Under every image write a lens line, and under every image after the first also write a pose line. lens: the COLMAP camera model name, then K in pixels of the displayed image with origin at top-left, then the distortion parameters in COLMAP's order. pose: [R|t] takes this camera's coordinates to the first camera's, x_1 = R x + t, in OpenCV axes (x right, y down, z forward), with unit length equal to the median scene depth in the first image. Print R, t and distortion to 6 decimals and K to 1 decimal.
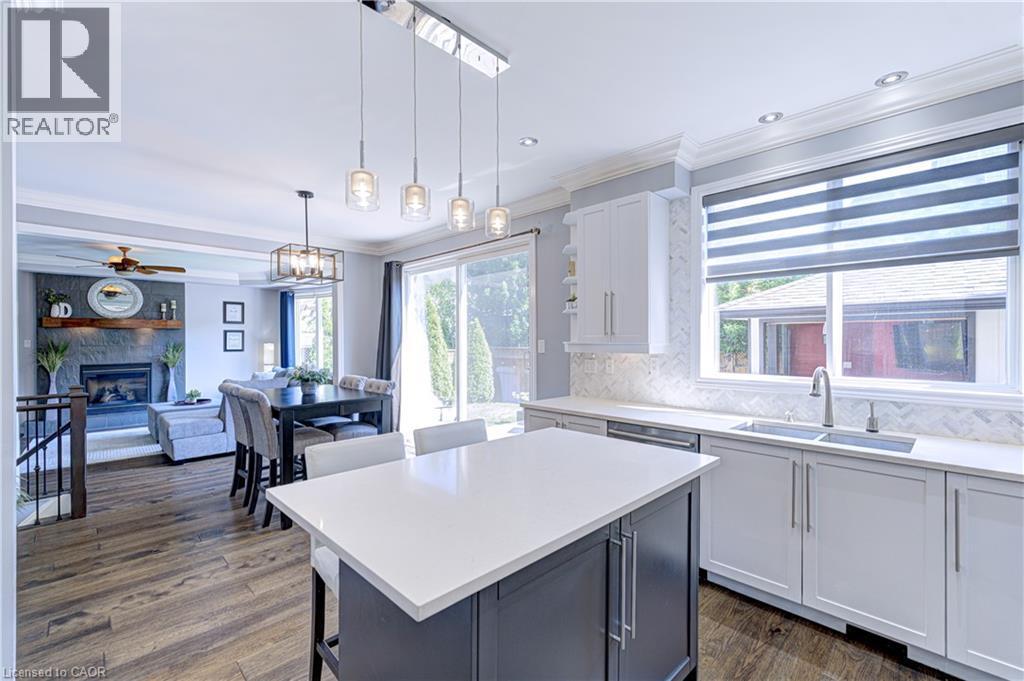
lens RADIAL K [[436.1, 0, 505.3], [0, 436.1, 343.4], [0, 0, 1]] dist [-0.002815, -0.000050]
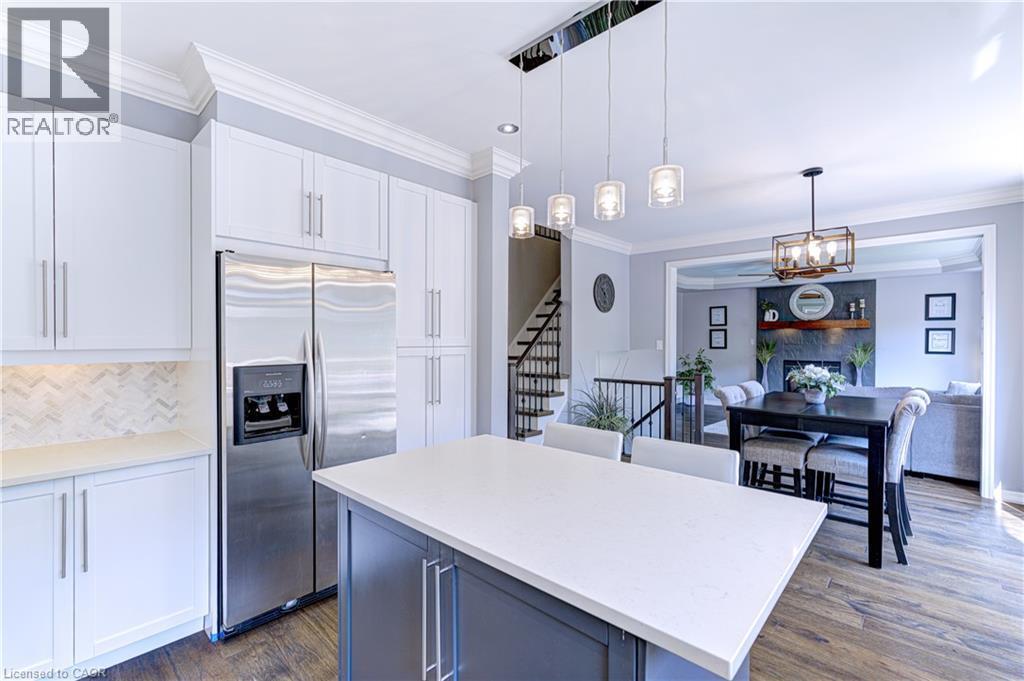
lens RADIAL K [[436.1, 0, 505.3], [0, 436.1, 343.4], [0, 0, 1]] dist [-0.002815, -0.000050]
pose [[0.068692, 0.011449, -0.997572, 0.159256], [-0.010975, 0.999882, 0.010720, -0.001553], [0.997578, 0.010211, 0.068810, 0.146881]]
